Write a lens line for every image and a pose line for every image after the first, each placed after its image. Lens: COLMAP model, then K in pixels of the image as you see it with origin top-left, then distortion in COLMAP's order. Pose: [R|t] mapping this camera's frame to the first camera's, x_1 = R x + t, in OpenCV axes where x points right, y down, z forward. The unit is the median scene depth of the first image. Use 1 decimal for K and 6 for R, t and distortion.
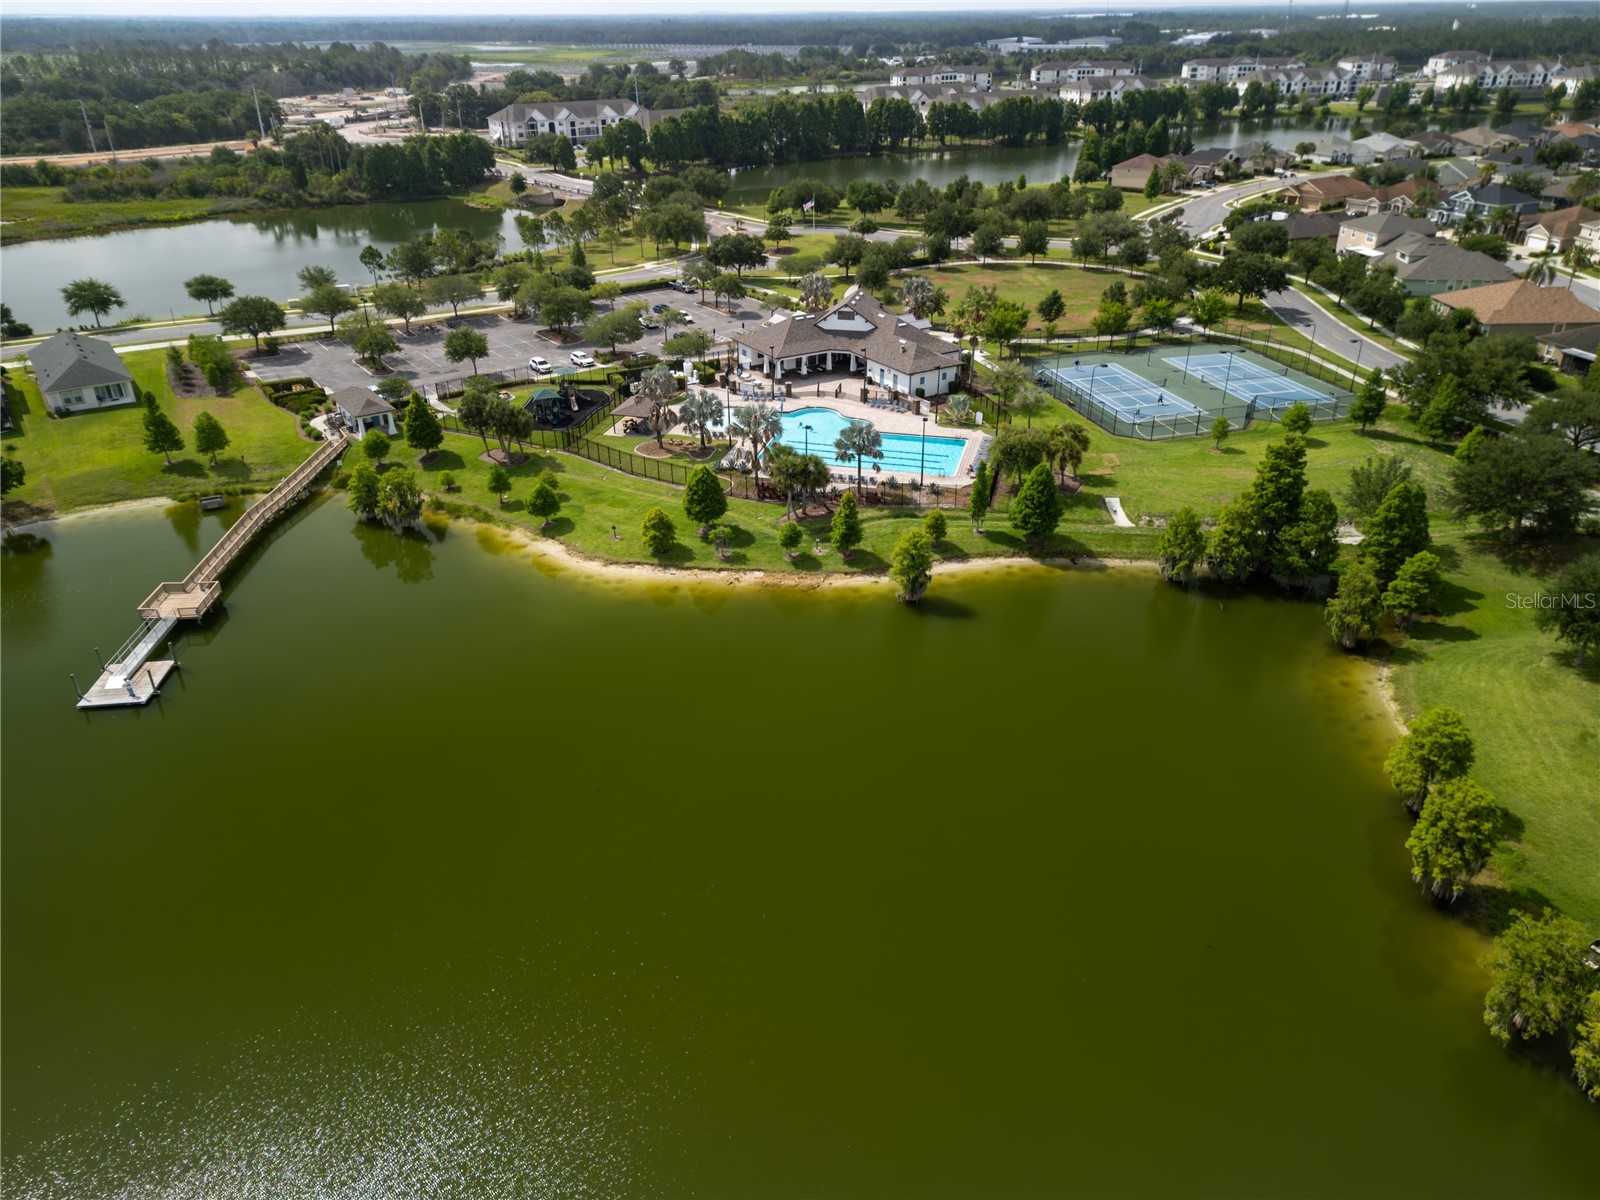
lens RADIAL K [[1114.9, 0, 798.3], [0, 1114.9, 605.8], [0, 0, 1]] dist [0.081513, -0.077461]
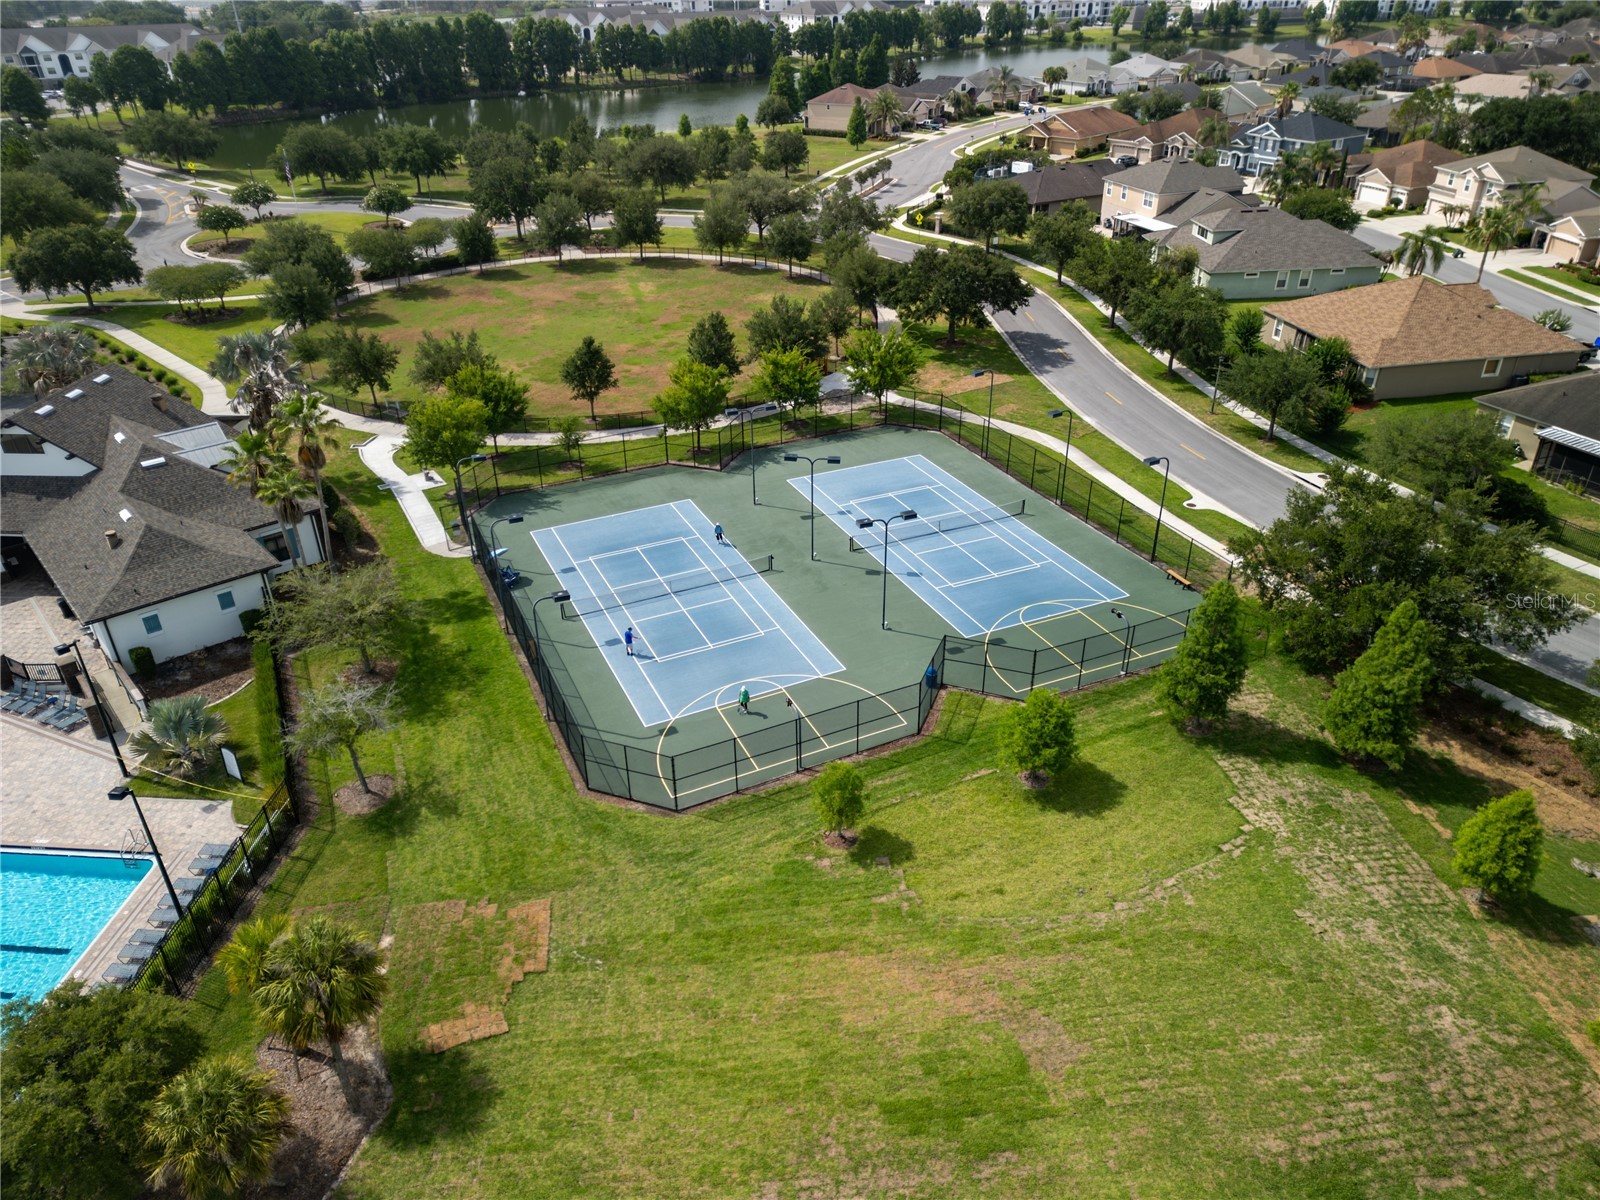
lens RADIAL K [[1114.9, 0, 798.3], [0, 1114.9, 605.8], [0, 0, 1]] dist [0.081513, -0.077461]
pose [[0.983579, -0.093217, 0.154538, 0.155149], [0.087297, 0.995180, 0.044675, -0.116820], [-0.157958, -0.030451, 0.986976, 0.324312]]
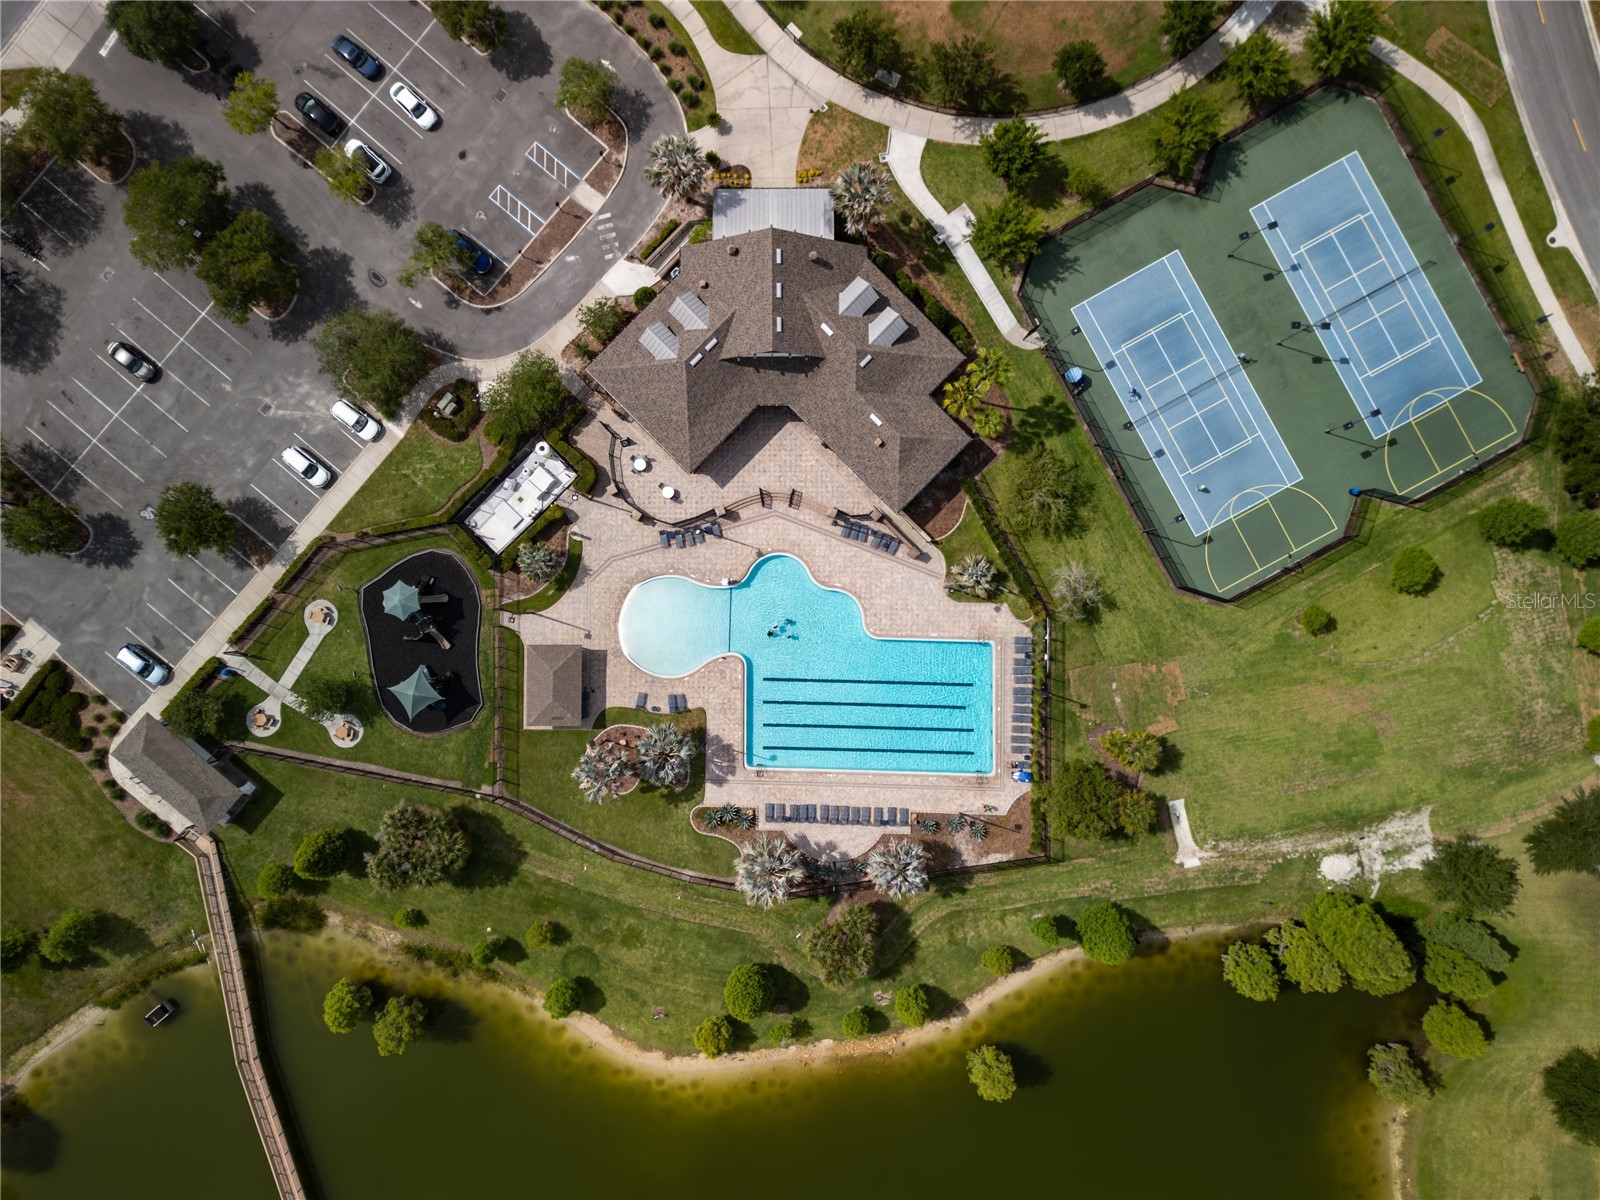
lens RADIAL K [[1114.9, 0, 798.3], [0, 1114.9, 605.8], [0, 0, 1]] dist [0.081513, -0.077461]
pose [[0.969304, -0.245794, 0.005948, 0.011447], [0.109103, 0.451684, 0.885482, -0.446726], [-0.220333, -0.857652, 0.464636, 0.359303]]
